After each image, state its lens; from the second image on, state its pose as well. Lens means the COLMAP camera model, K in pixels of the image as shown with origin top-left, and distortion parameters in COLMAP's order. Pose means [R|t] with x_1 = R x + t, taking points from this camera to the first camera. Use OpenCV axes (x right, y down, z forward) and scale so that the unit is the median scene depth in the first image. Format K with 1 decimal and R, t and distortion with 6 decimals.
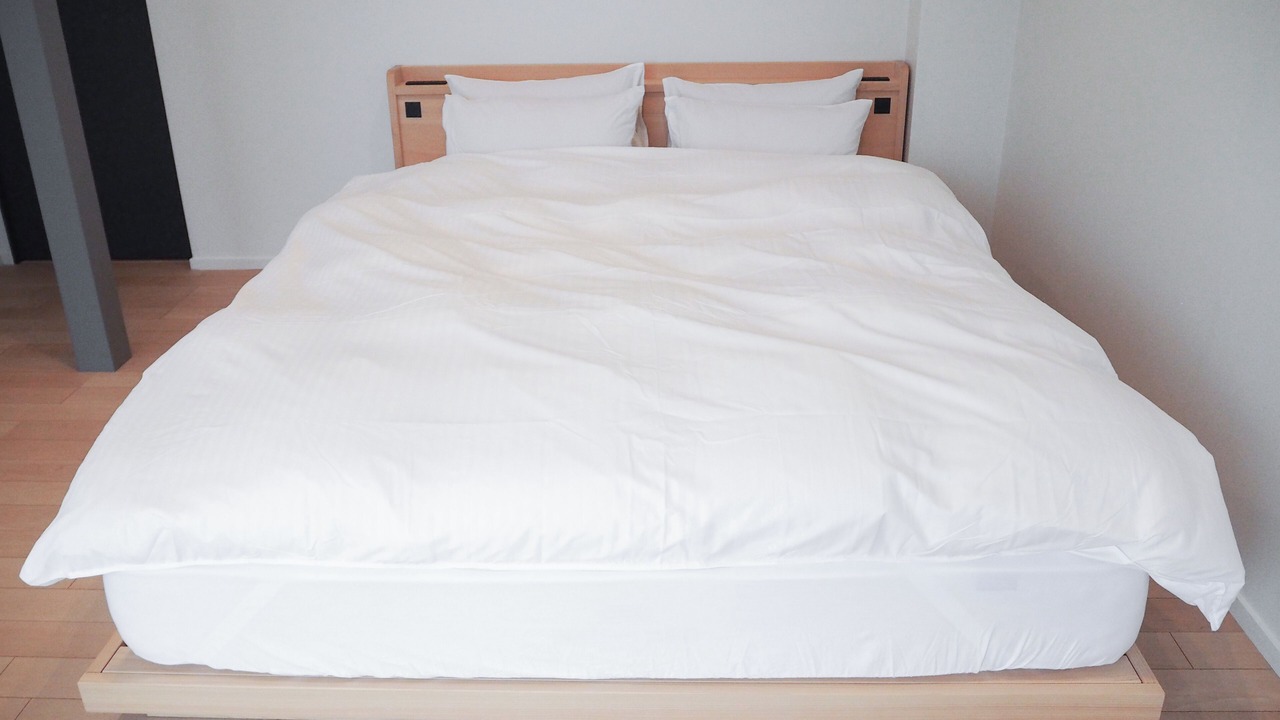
lens RADIAL K [[1025.8, 0, 640.0], [0, 1025.8, 360.0], [0, 0, 1]] dist [0.008514, 0.008874]
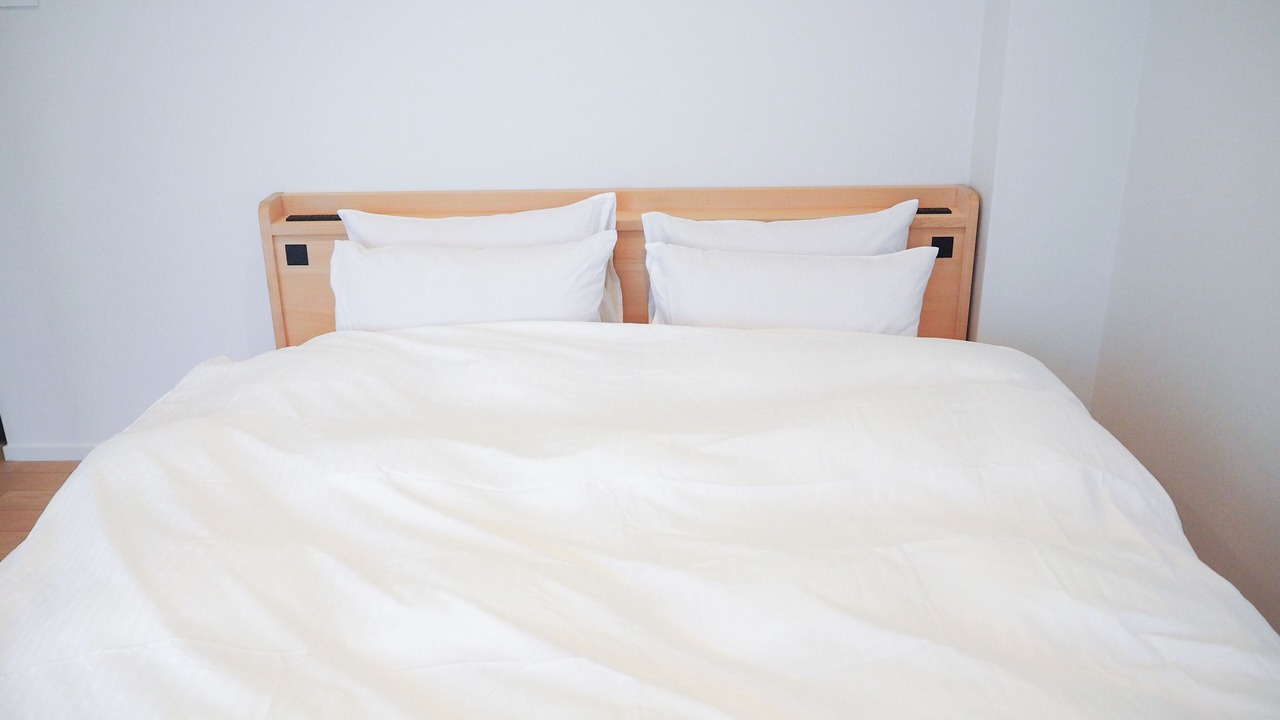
lens RADIAL K [[947.3, 0, 640.0], [0, 947.3, 360.0], [0, 0, 1]] dist [0.002608, 0.001971]
pose [[0.999408, -0.012119, 0.032188, -0.001655], [0.013066, 0.999483, -0.029374, -0.152191], [-0.031815, 0.029778, 0.999050, 0.339457]]
